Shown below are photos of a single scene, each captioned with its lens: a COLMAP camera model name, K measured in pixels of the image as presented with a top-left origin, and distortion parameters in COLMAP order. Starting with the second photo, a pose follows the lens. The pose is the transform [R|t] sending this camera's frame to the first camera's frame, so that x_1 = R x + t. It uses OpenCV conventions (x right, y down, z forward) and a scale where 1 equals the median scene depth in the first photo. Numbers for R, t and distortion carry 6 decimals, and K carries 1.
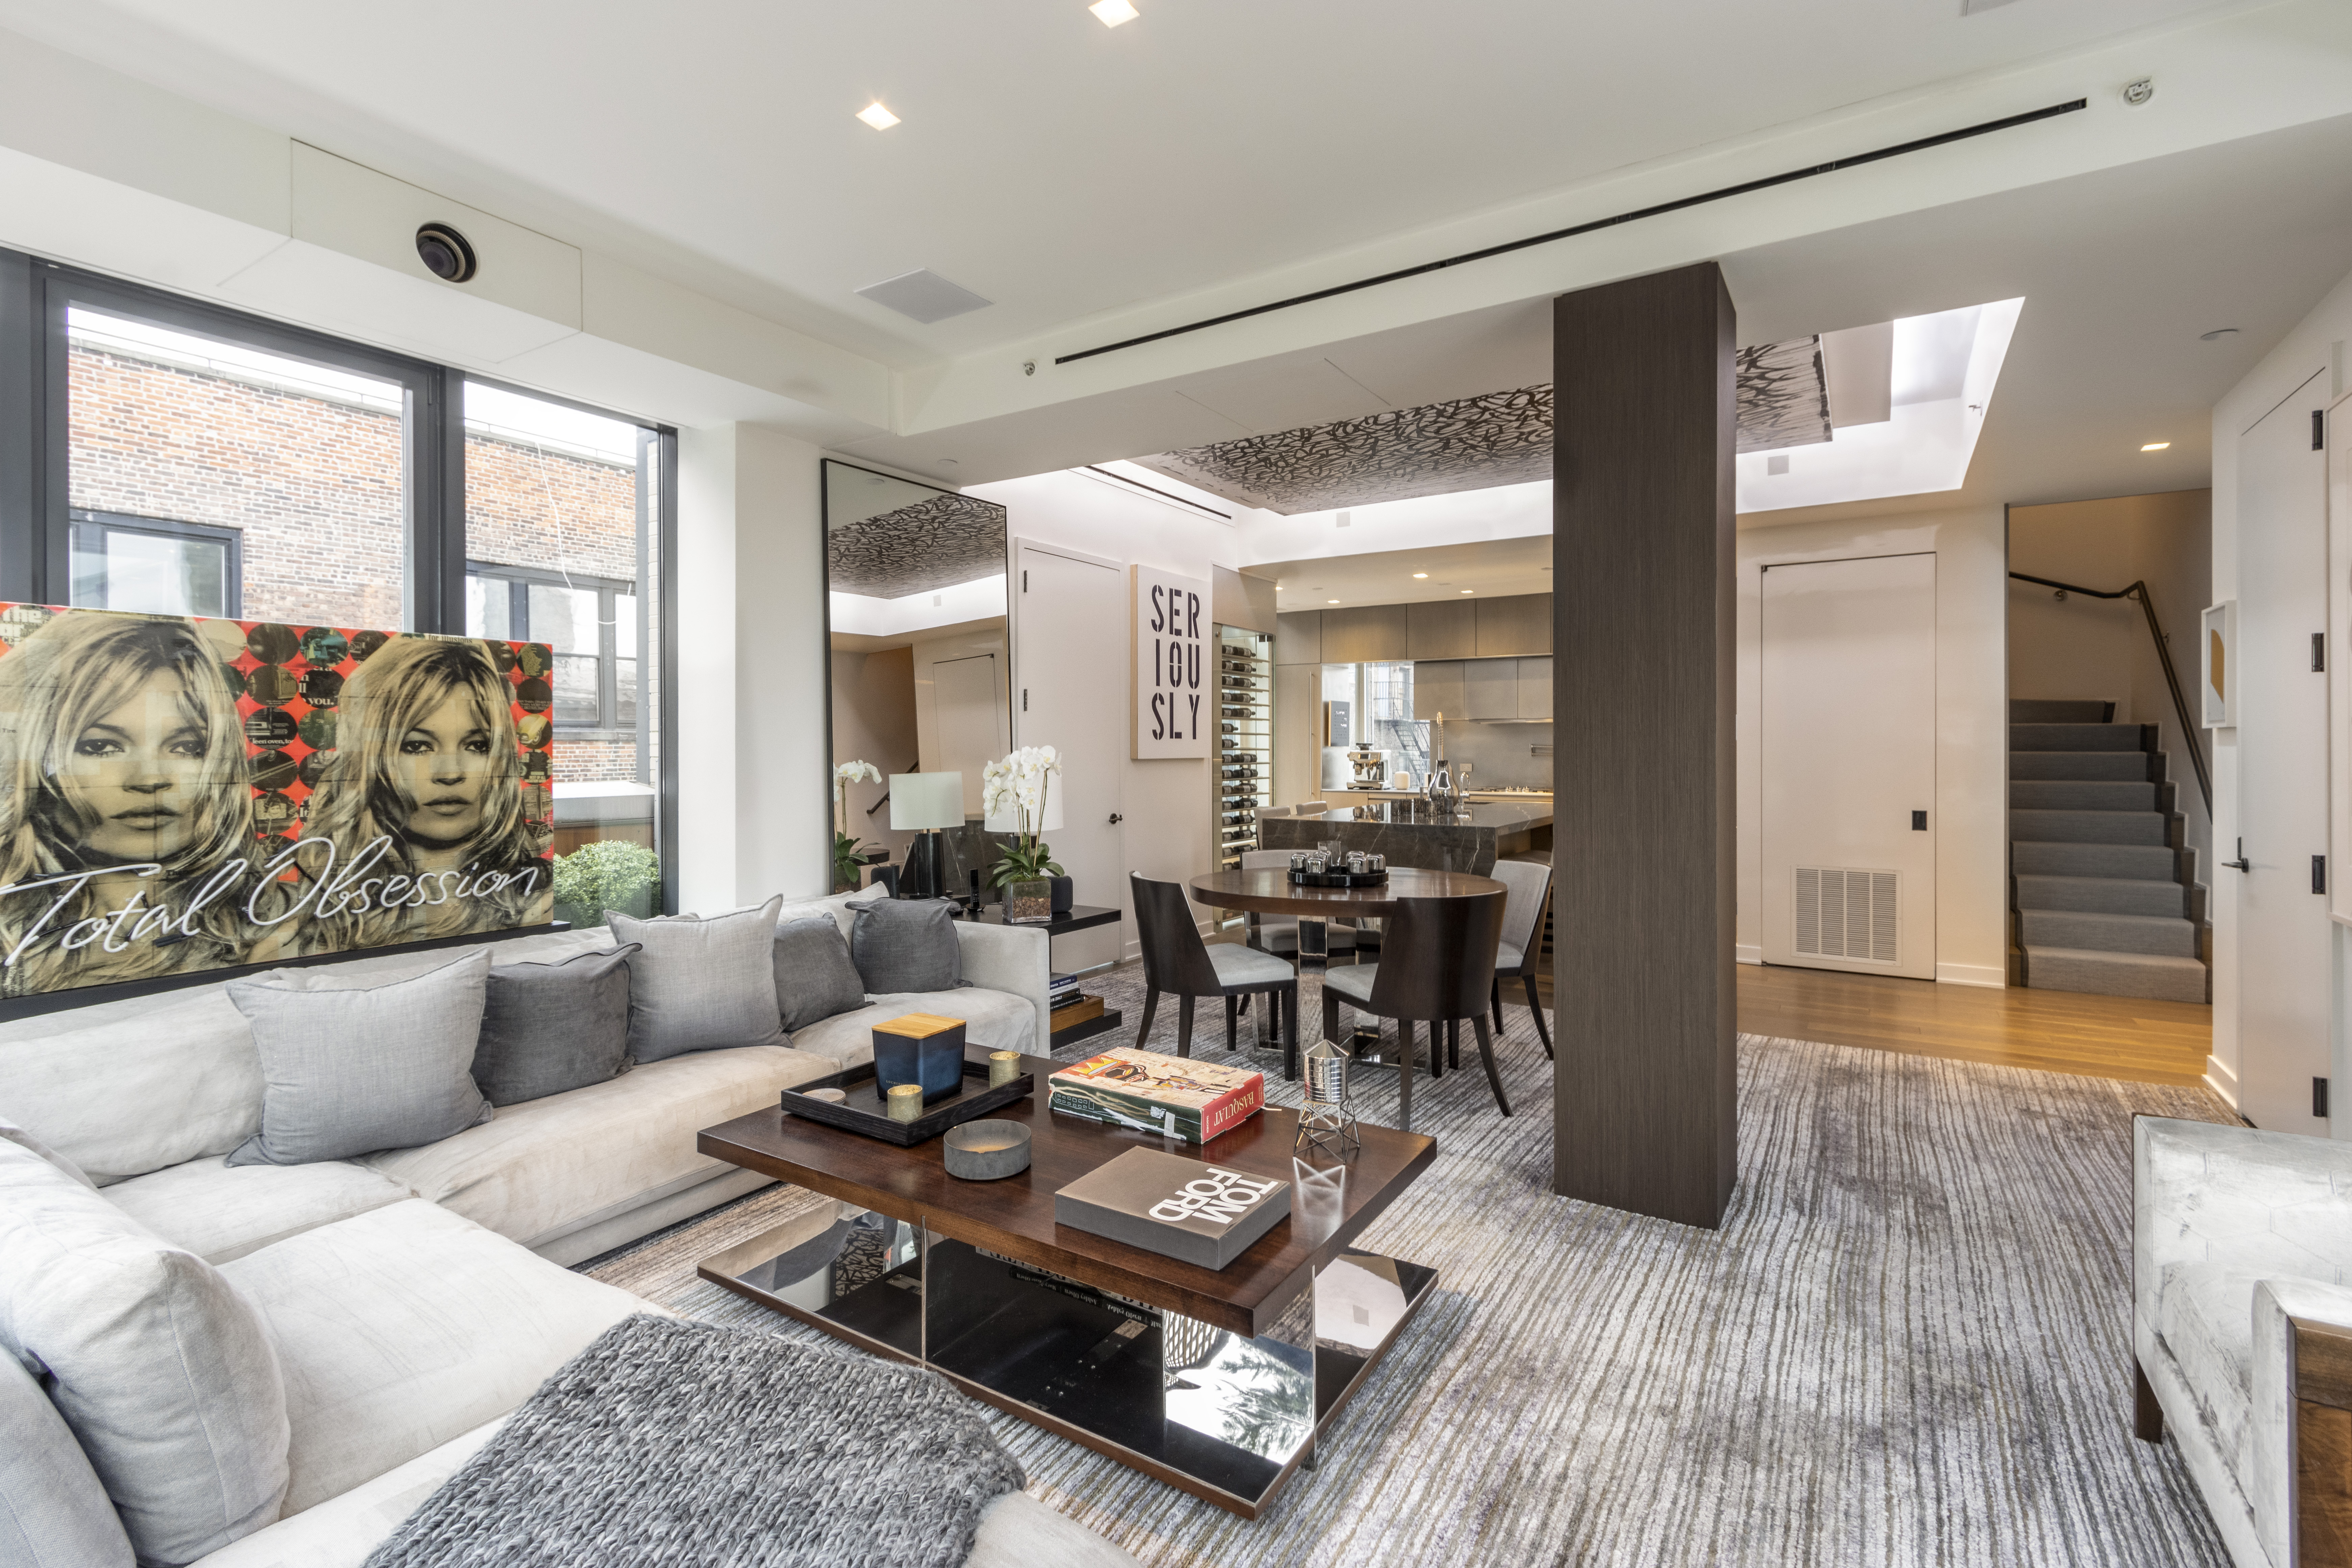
lens RADIAL K [[1091.8, 0, 1169.7], [0, 1091.8, 763.3], [0, 0, 1]] dist [0.012519, -0.003176]
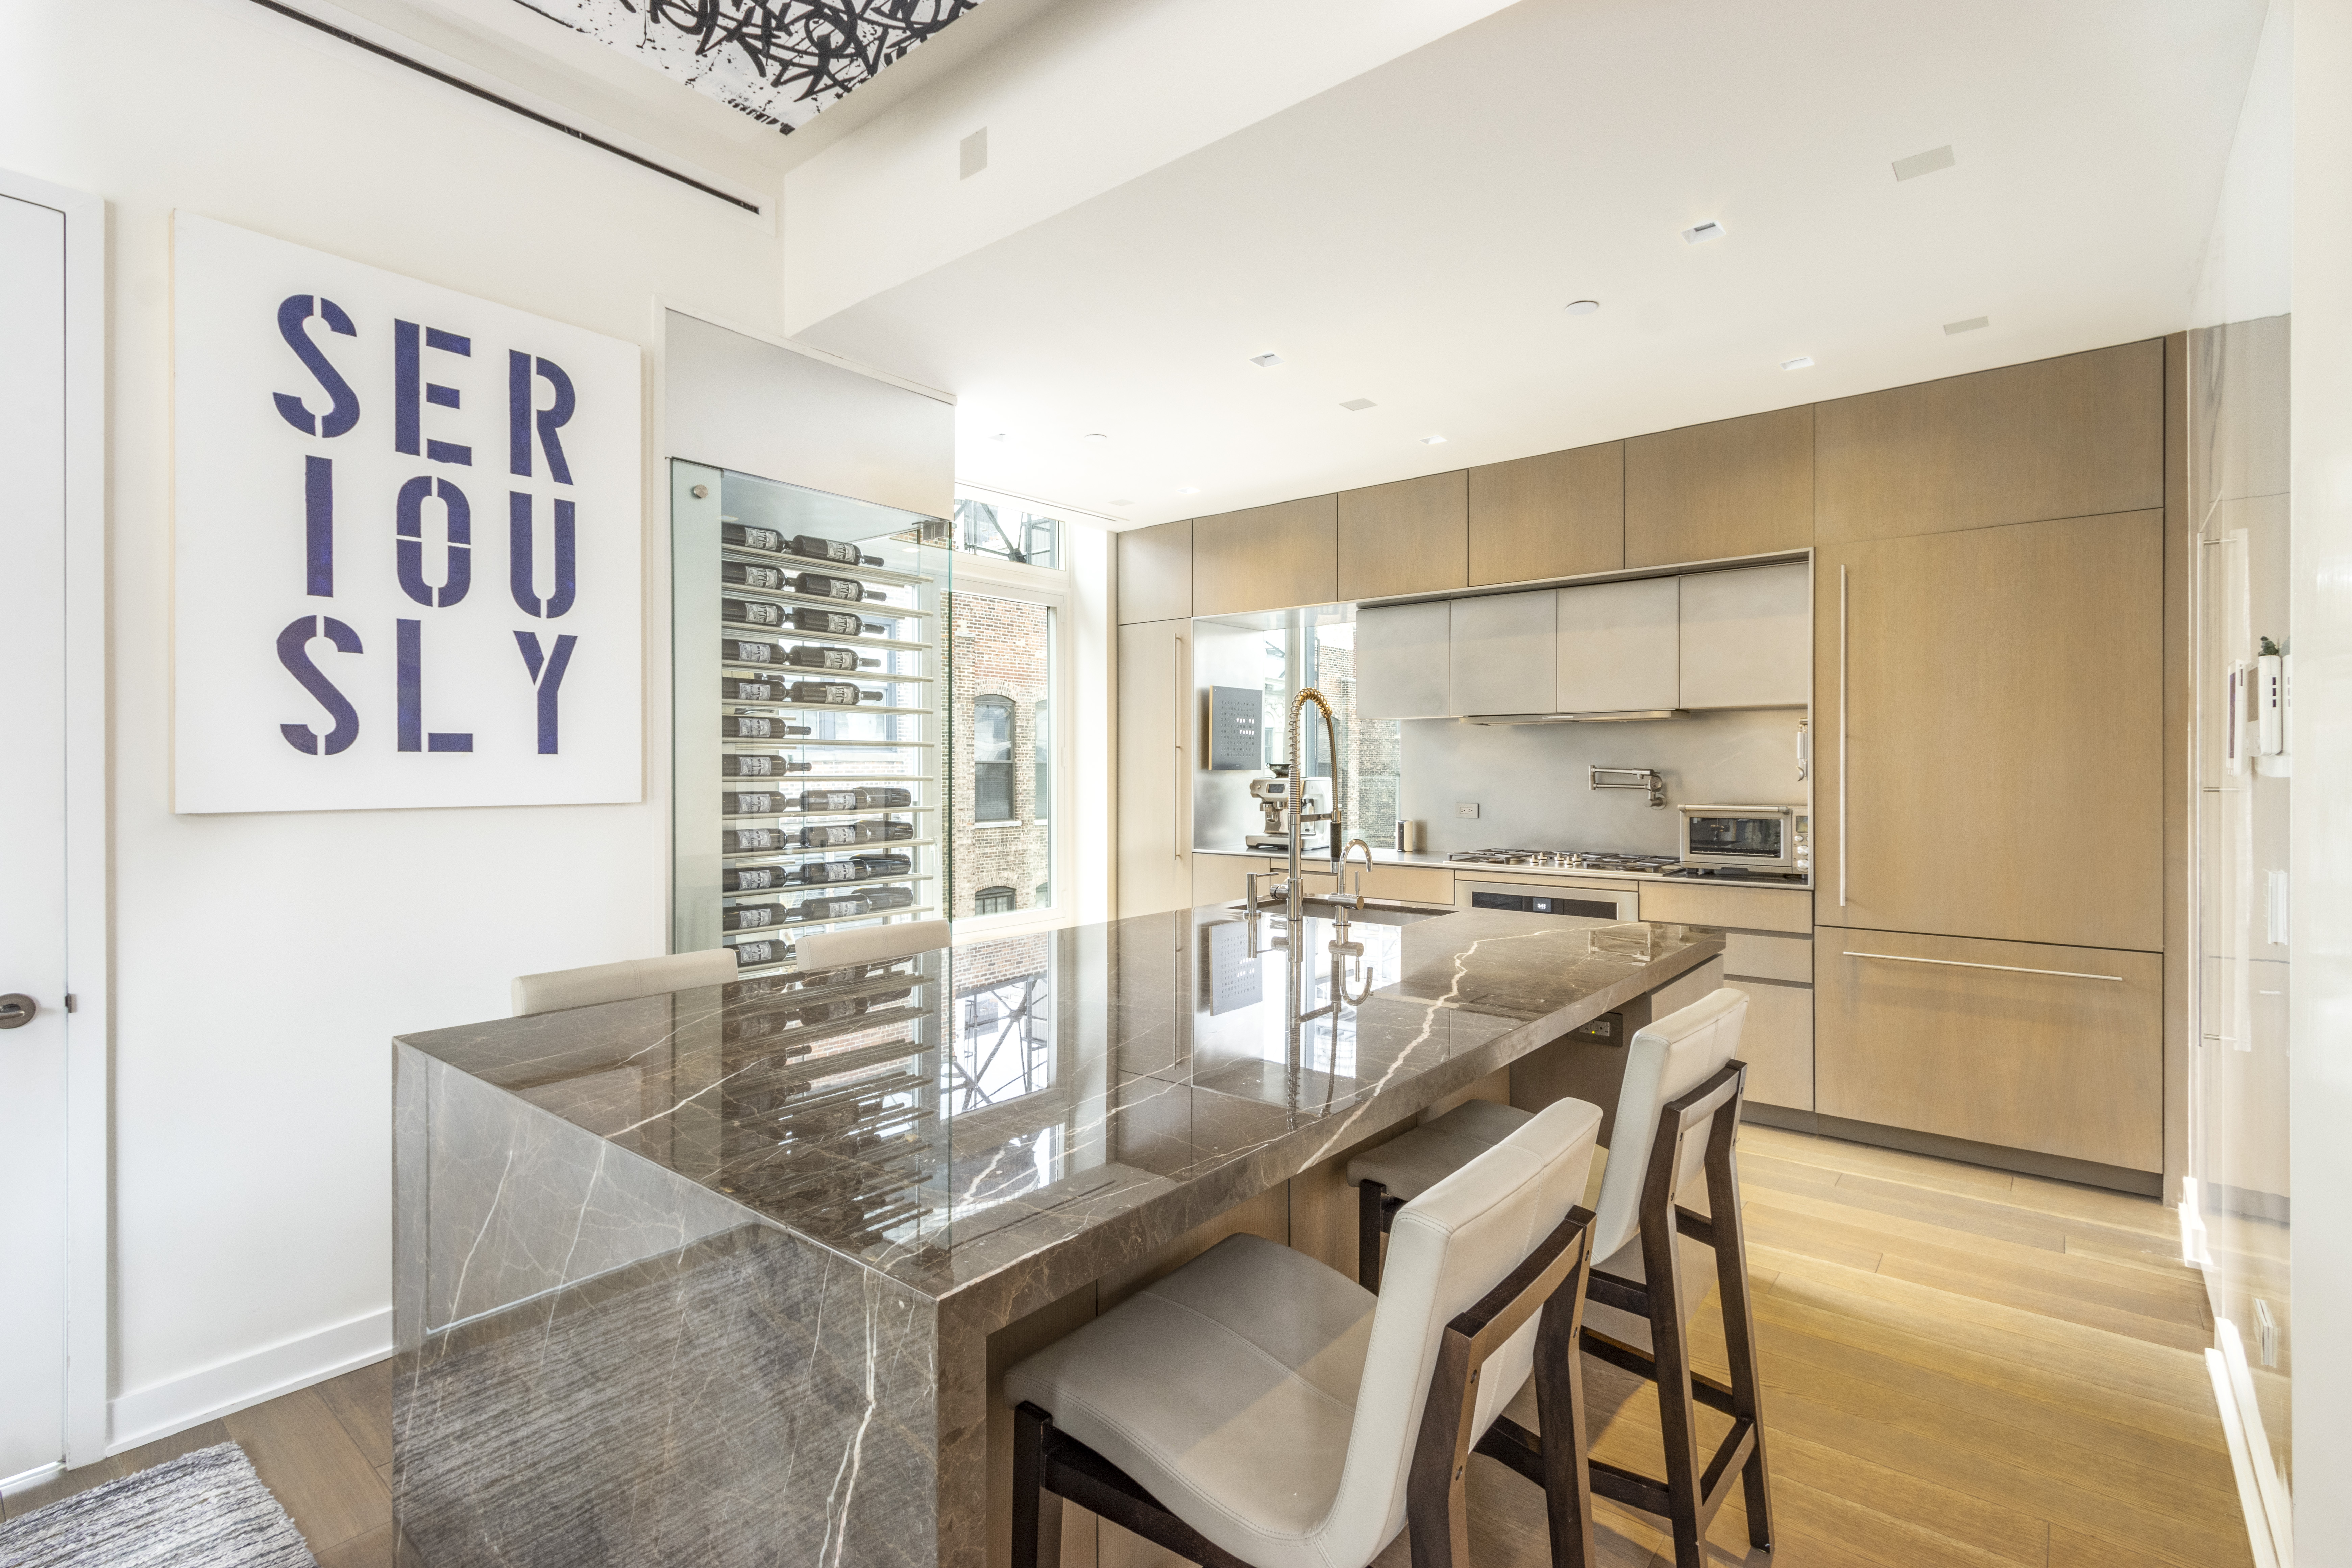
lens RADIAL K [[1091.8, 0, 1178.4], [0, 1091.8, 776.9], [0, 0, 1]] dist [0.012519, -0.003176]
pose [[0.992681, 0.003417, -0.120715, 0.285919], [-0.003937, 0.999984, -0.004068, -0.014032], [0.120699, 0.004514, 0.992679, 0.673838]]
